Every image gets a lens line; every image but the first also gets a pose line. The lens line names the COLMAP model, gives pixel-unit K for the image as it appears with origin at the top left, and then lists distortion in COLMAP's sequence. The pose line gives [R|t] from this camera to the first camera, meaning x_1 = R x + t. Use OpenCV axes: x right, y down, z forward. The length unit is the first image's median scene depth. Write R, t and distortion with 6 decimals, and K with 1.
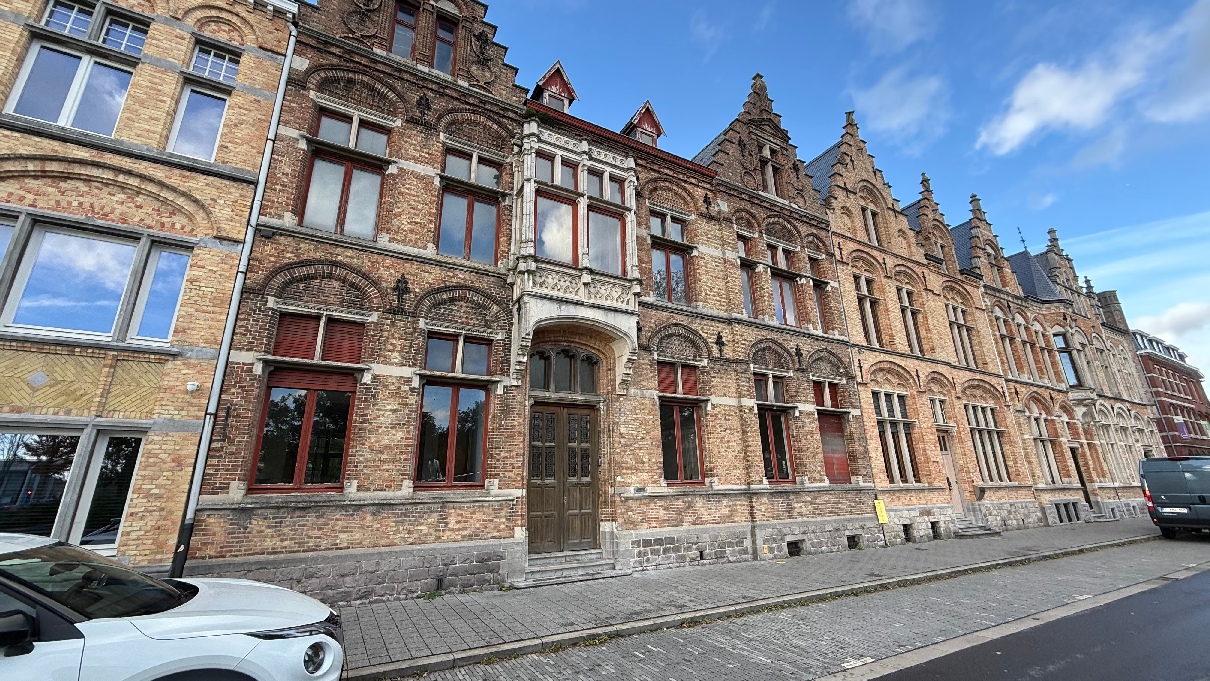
lens RADIAL K [[458.8, 0, 603.5], [0, 458.8, 357.0], [0, 0, 1]] dist [-0.000679, 0.000009]
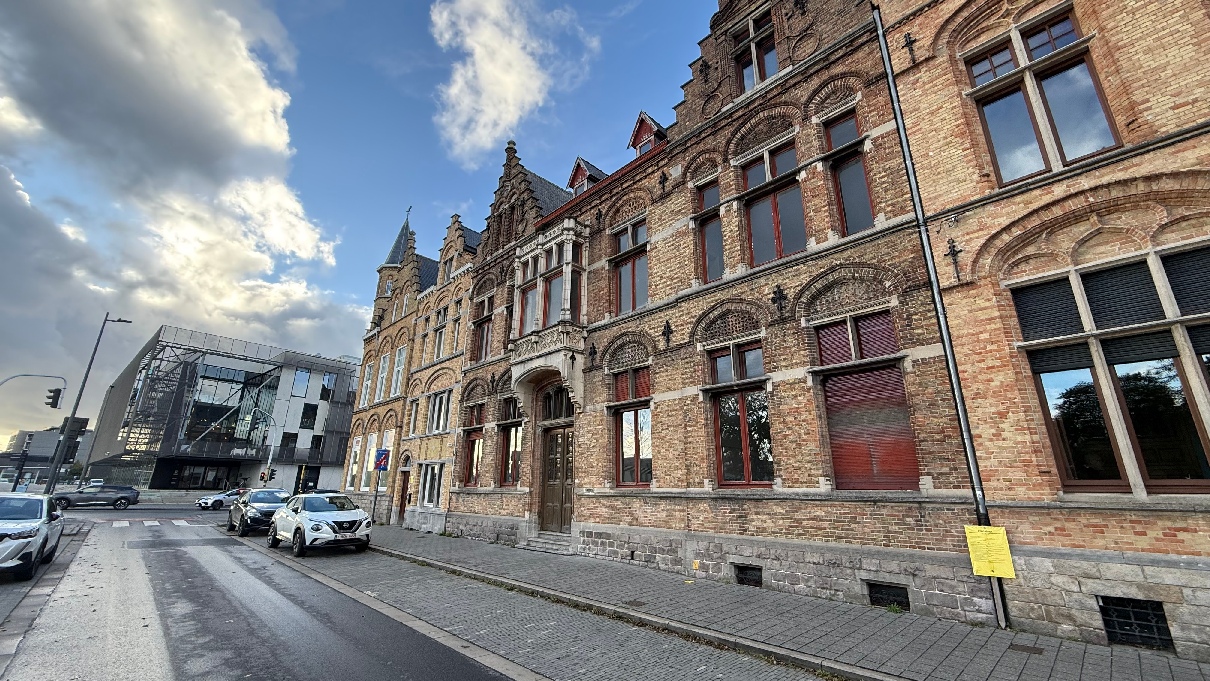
lens RADIAL K [[479.3, 0, 605.0], [0, 479.3, 340.5], [0, 0, 1]] dist [0.000479, 0.000079]
pose [[0.277364, -0.263426, -0.923946, 1.097695], [0.255663, 0.947240, -0.193319, 0.138286], [0.926124, -0.182599, 0.330078, 0.559363]]
